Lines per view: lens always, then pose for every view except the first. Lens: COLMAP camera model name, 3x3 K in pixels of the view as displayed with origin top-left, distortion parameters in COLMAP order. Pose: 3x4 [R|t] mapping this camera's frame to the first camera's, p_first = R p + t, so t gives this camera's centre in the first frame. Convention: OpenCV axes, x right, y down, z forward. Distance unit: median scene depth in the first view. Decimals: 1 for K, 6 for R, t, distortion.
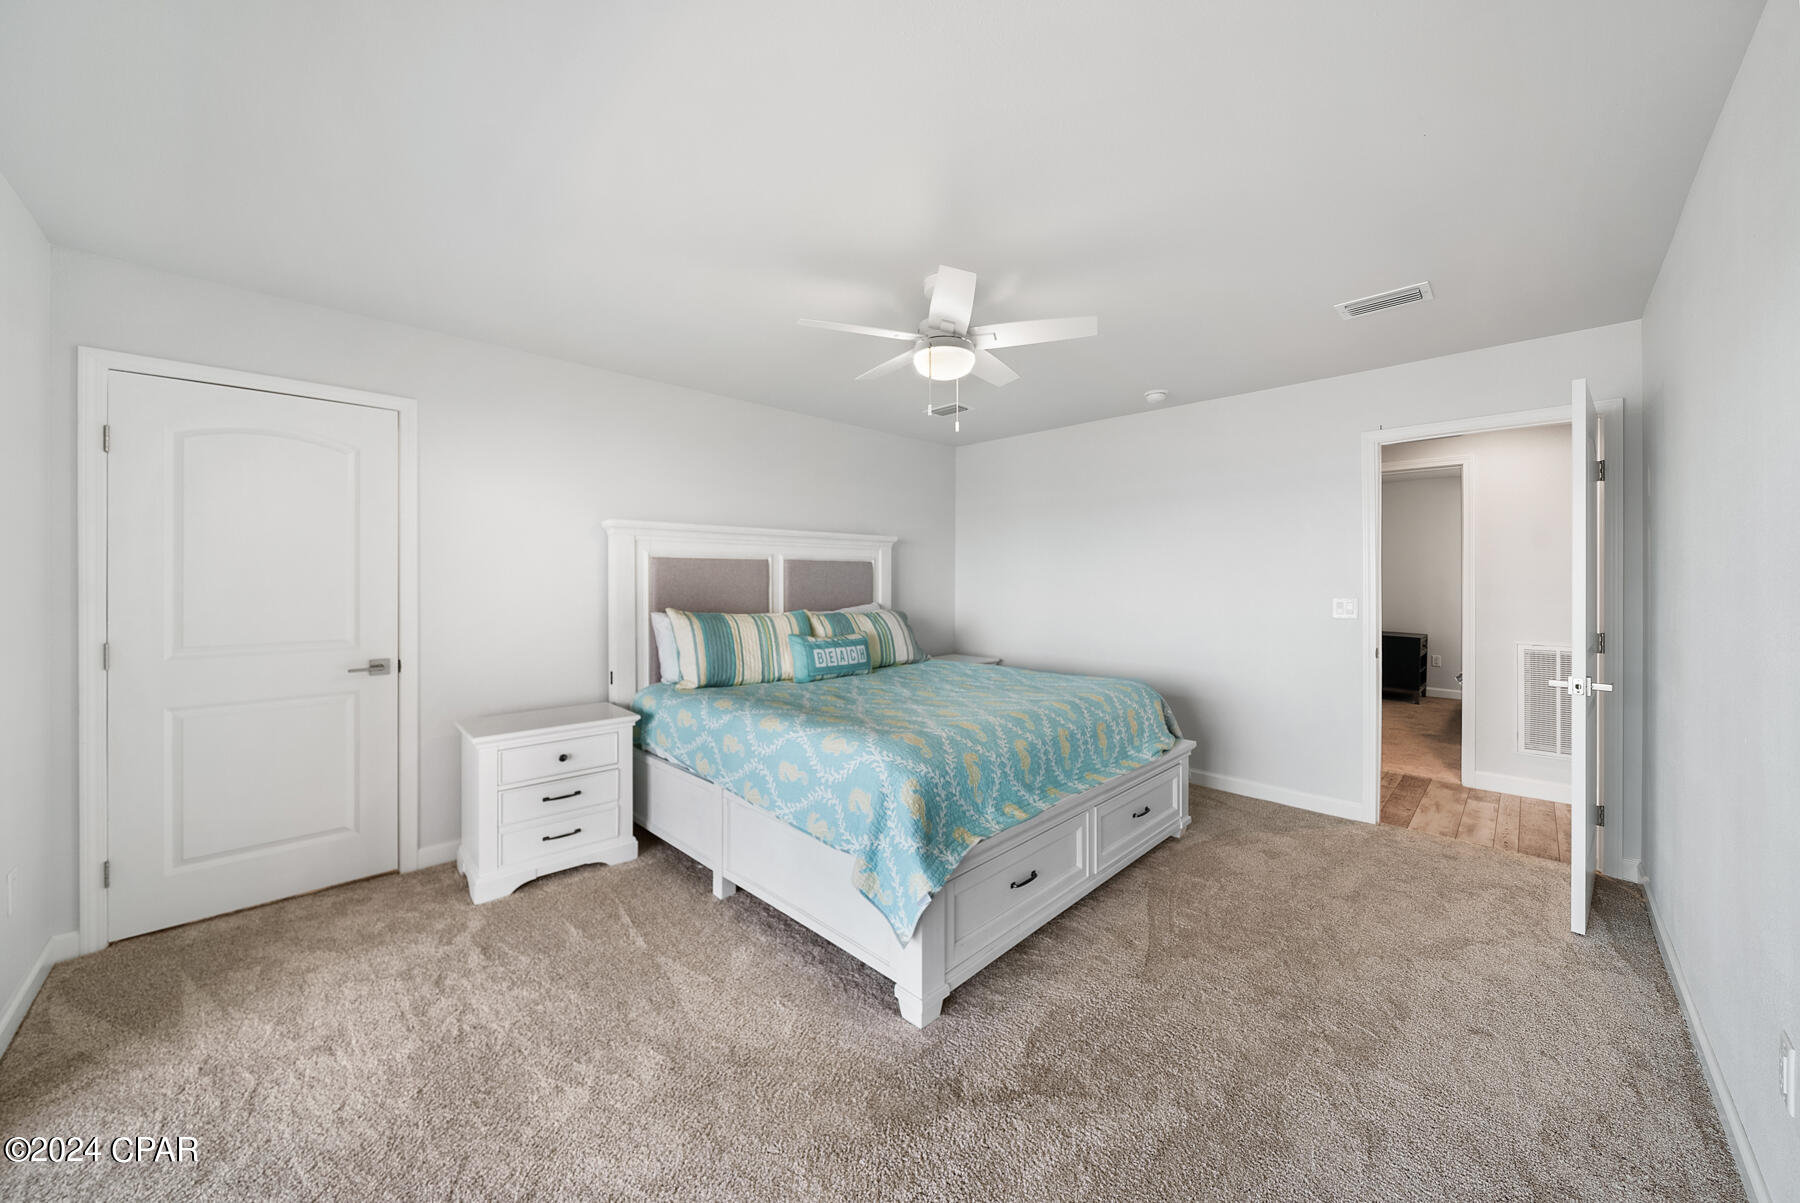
lens RADIAL K [[638.9, 0, 881.6], [0, 638.9, 603.8], [0, 0, 1]] dist [-0.002027, 0.000135]
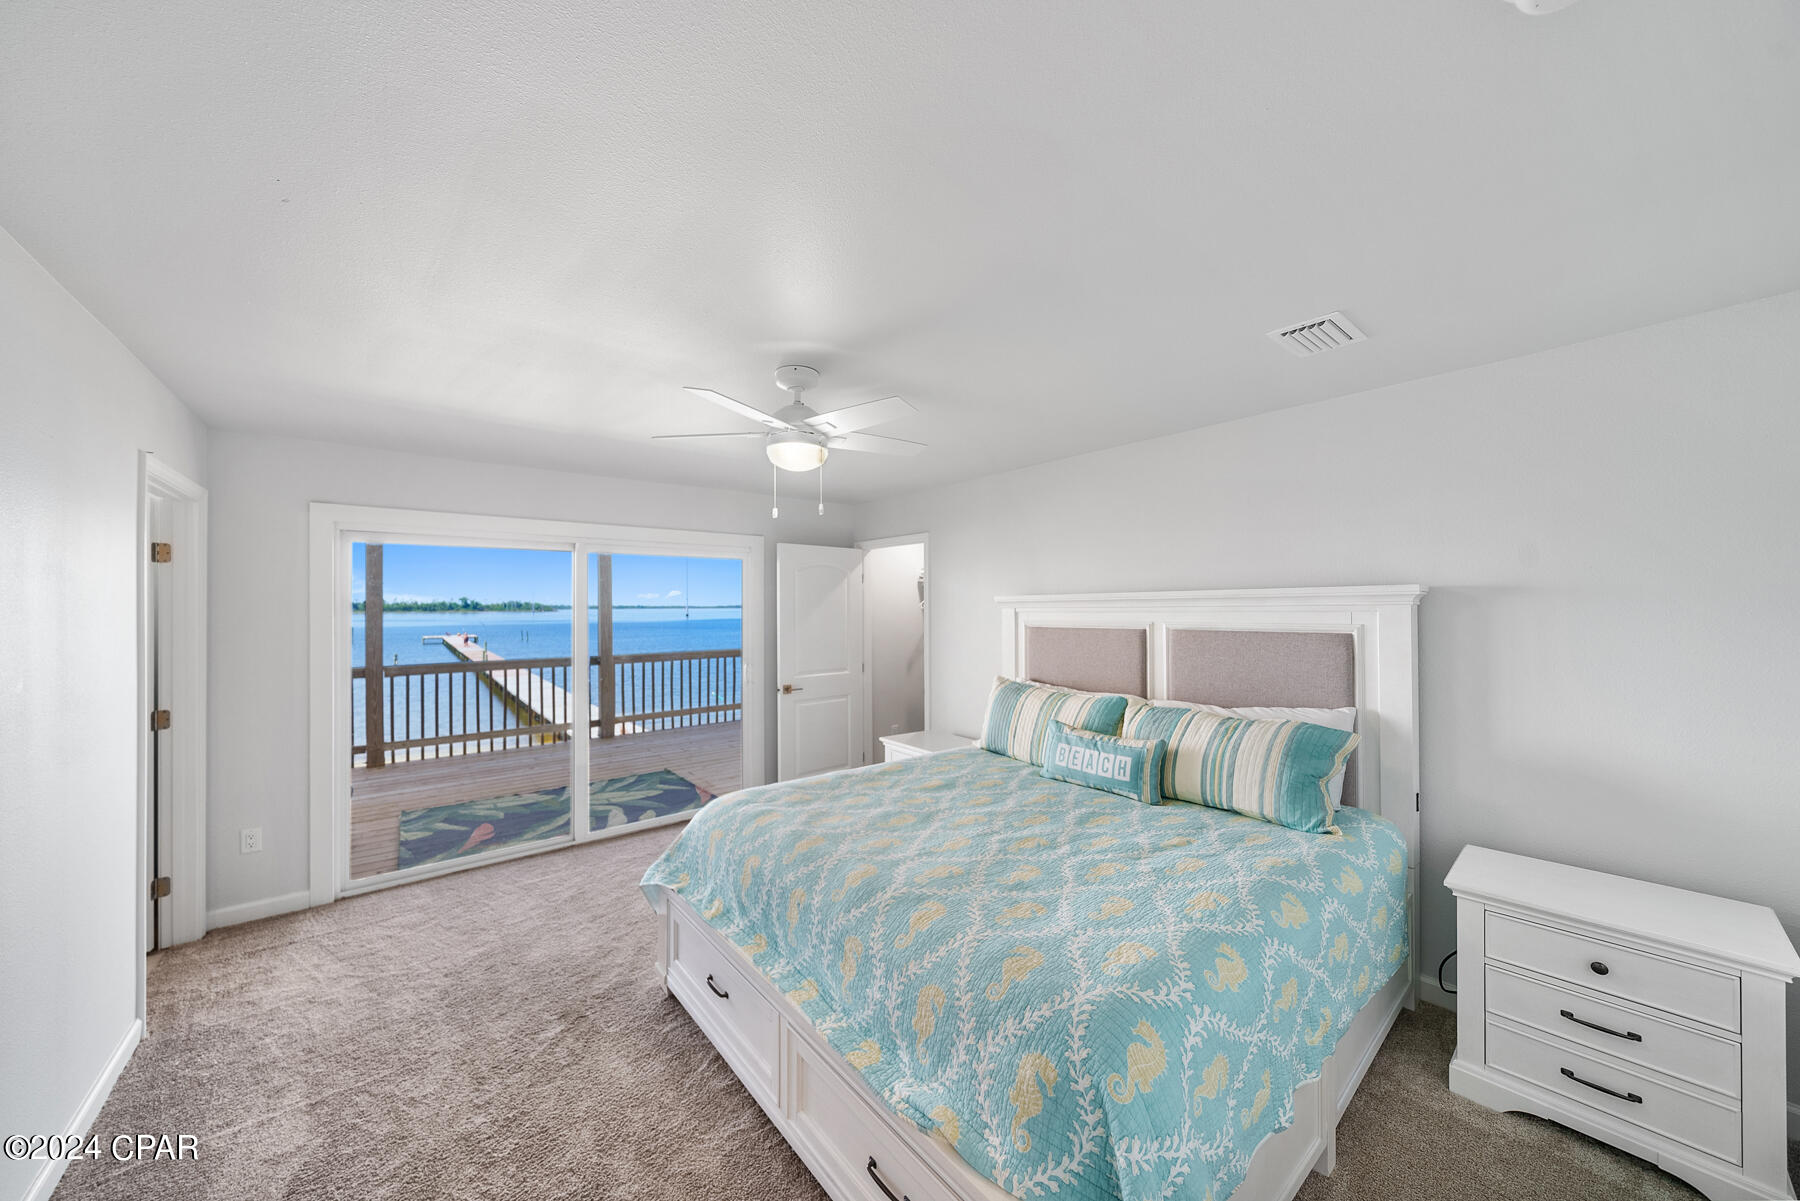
lens RADIAL K [[638.9, 0, 881.6], [0, 638.9, 602.8], [0, 0, 1]] dist [-0.002027, 0.000135]
pose [[-0.059390, -0.003416, -0.998229, 0.707161], [-0.036118, 0.999347, -0.001271, -0.096866], [0.997581, 0.035979, -0.059474, 0.776609]]
